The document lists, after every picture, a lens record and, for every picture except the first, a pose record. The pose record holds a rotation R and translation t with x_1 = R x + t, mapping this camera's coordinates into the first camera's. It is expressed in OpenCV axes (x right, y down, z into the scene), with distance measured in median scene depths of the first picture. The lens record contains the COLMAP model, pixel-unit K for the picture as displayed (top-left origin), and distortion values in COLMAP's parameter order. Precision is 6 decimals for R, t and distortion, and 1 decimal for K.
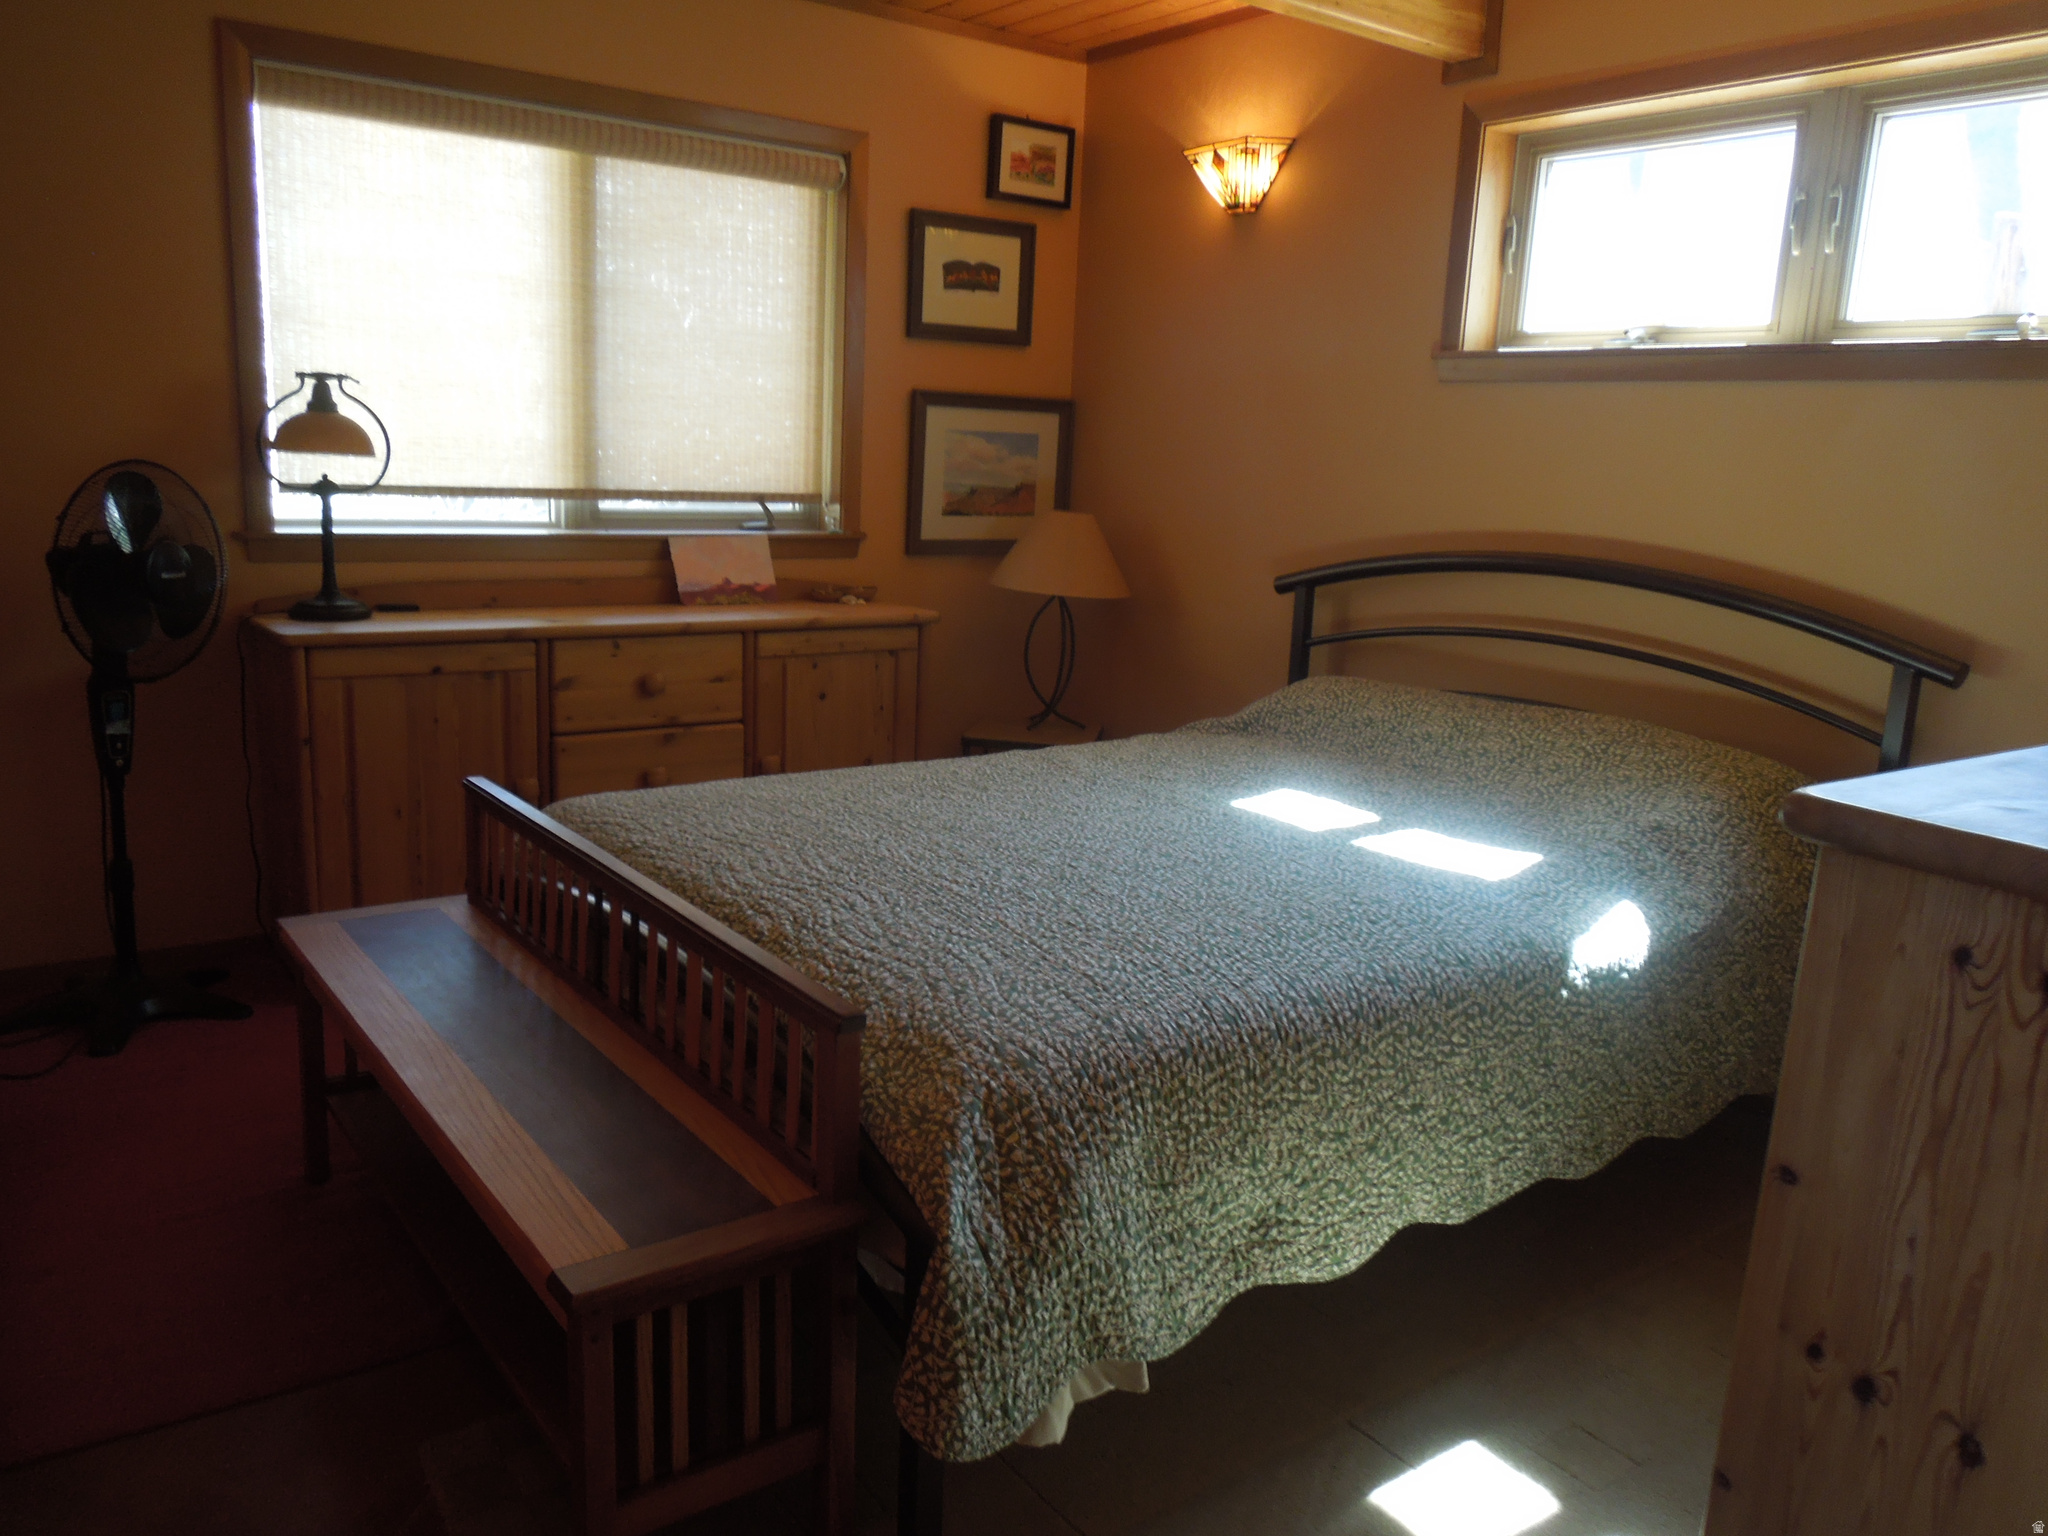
lens RADIAL K [[1527.6, 0, 1024.0], [0, 1527.6, 768.0], [0, 0, 1]] dist [-0.004499, -0.007497]
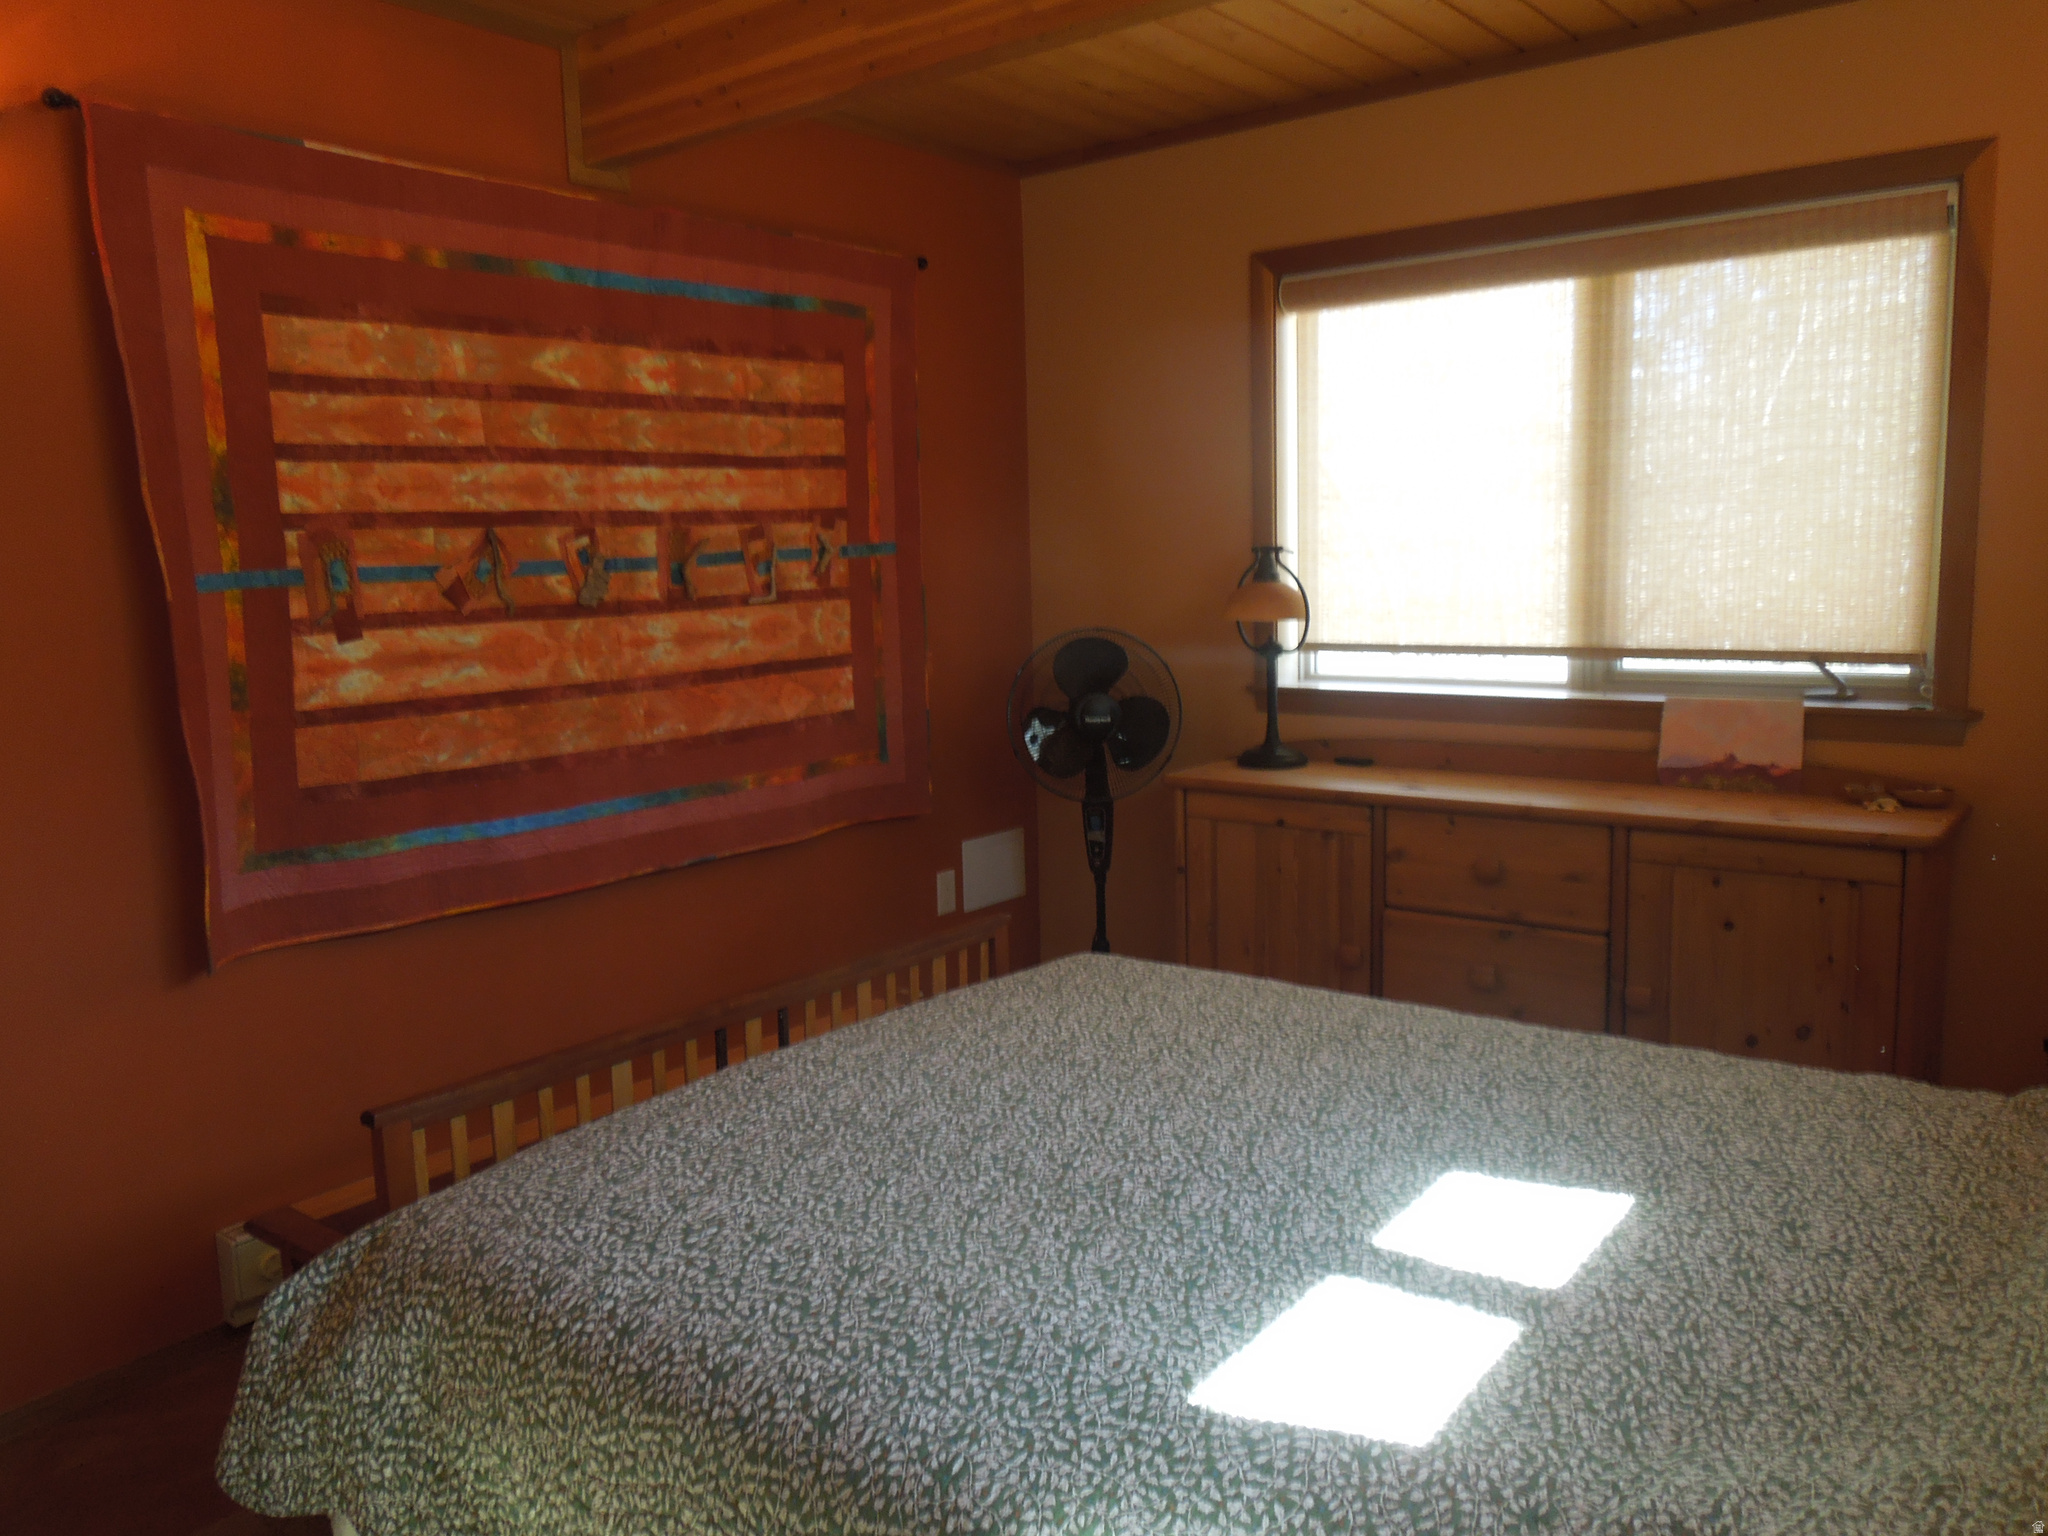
lens RADIAL K [[1527.6, 0, 1024.0], [0, 1527.6, 768.0], [0, 0, 1]] dist [-0.004499, -0.007497]
pose [[0.281997, 0.082240, -0.955884, 0.486189], [-0.158198, 0.986667, 0.038218, -0.098704], [0.946283, 0.140442, 0.291247, 0.457236]]
